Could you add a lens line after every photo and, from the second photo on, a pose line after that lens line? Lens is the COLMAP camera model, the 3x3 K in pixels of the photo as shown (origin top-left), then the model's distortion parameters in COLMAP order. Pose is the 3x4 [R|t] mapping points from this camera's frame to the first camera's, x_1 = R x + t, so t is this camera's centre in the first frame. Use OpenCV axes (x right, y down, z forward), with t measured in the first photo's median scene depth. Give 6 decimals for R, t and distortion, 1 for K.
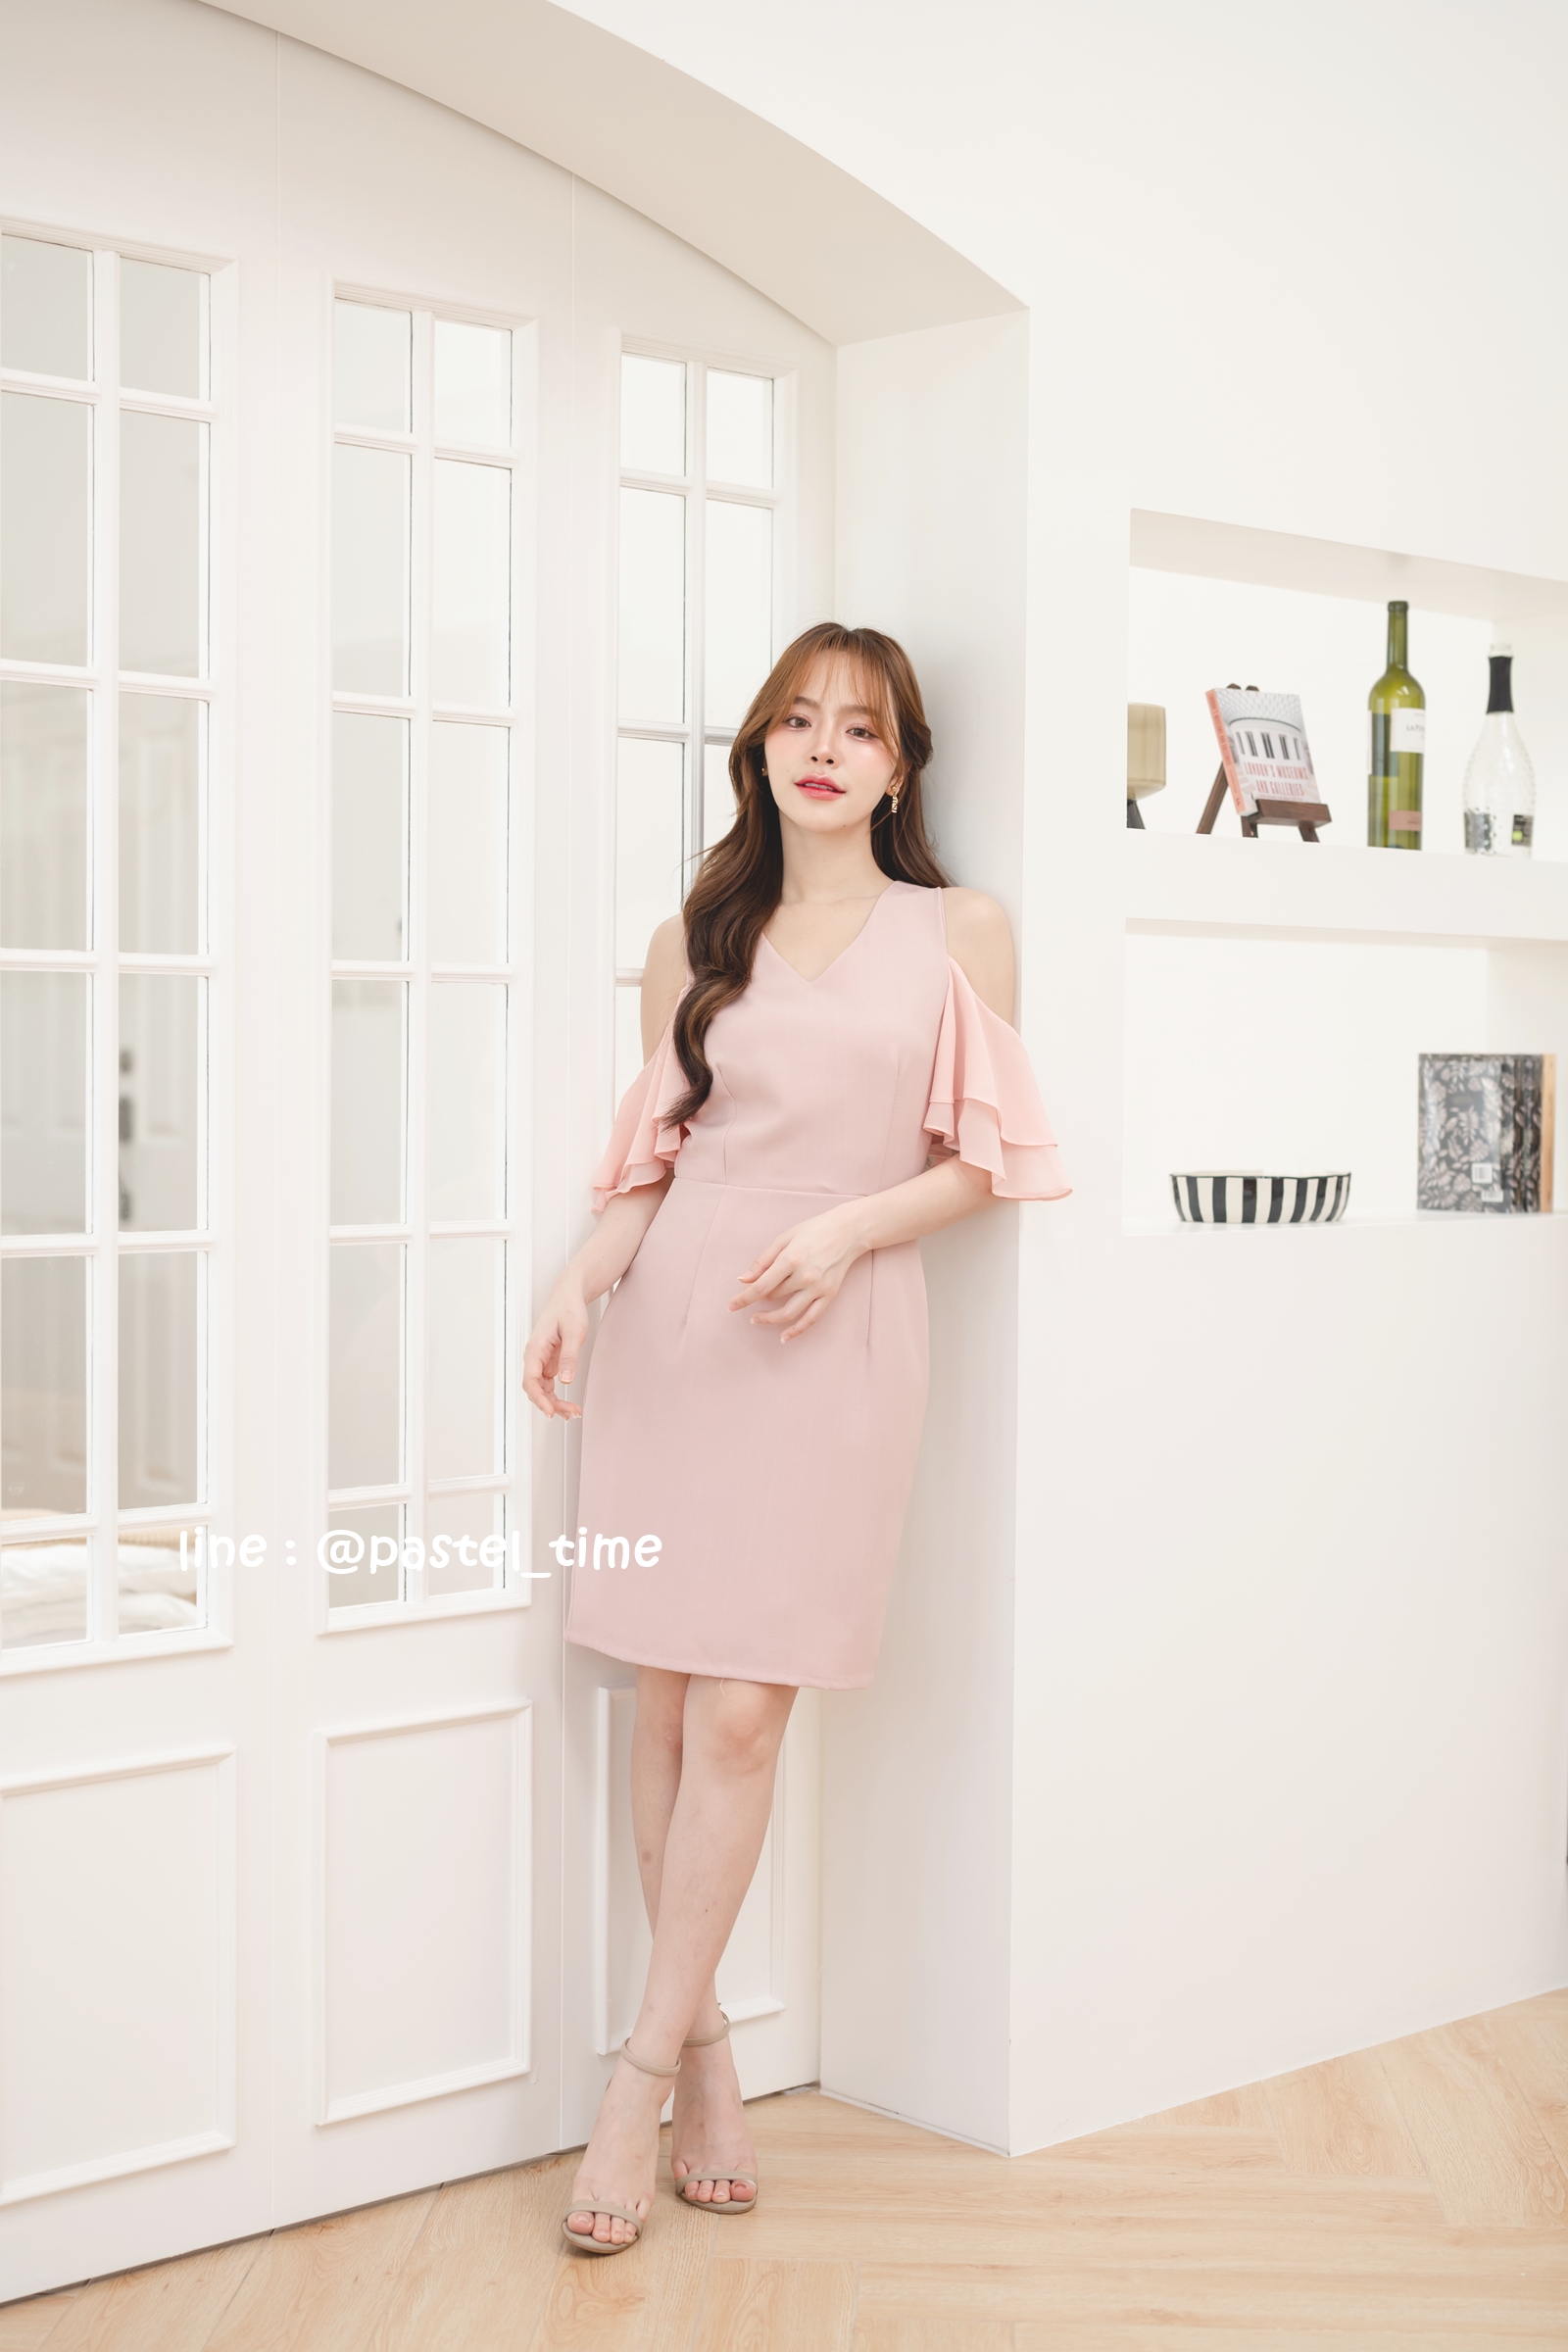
lens RADIAL K [[3427.7, 0, 784.9], [0, 3427.7, 1183.0], [0, 0, 1]] dist [-0.008037, 0.018148]
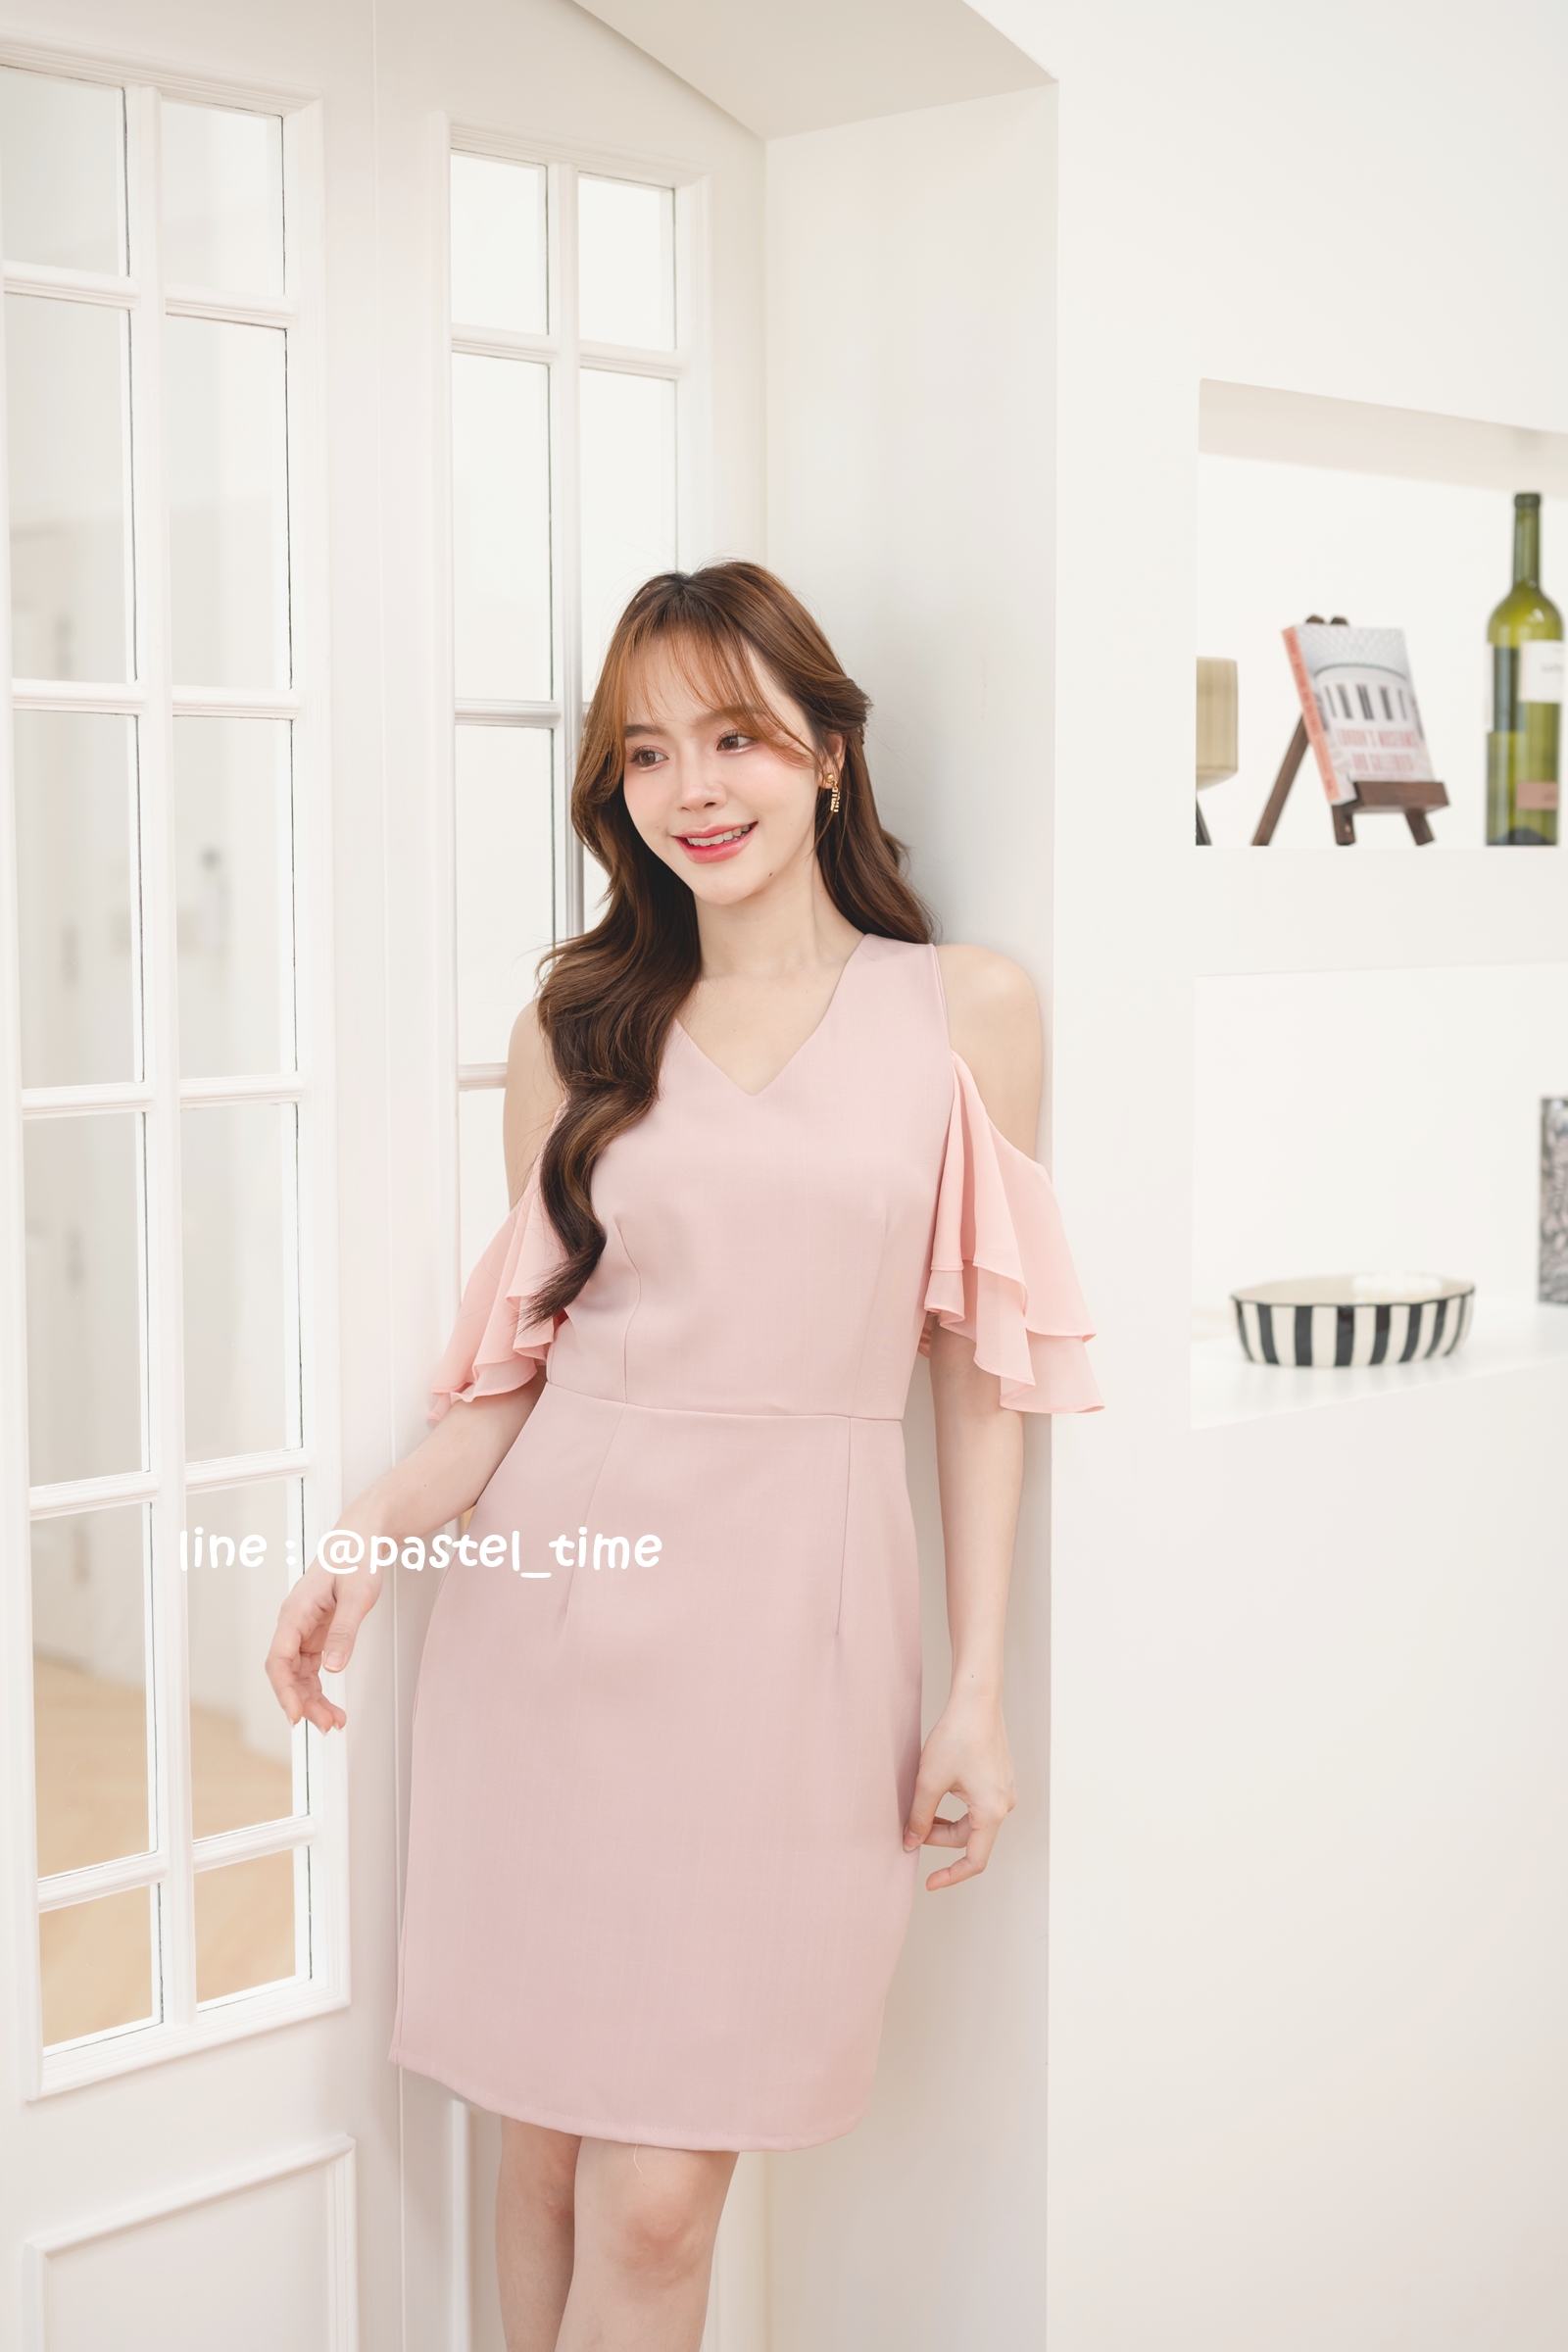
lens RADIAL K [[3294.9, 0, 780.7], [0, 3294.9, 1173.2], [0, 0, 1]] dist [-0.016342, 0.092331]
pose [[0.999285, -0.014126, 0.035067, -0.007665], [0.011856, 0.997872, 0.064111, -0.075552], [-0.035898, -0.063649, 0.997327, 0.310778]]
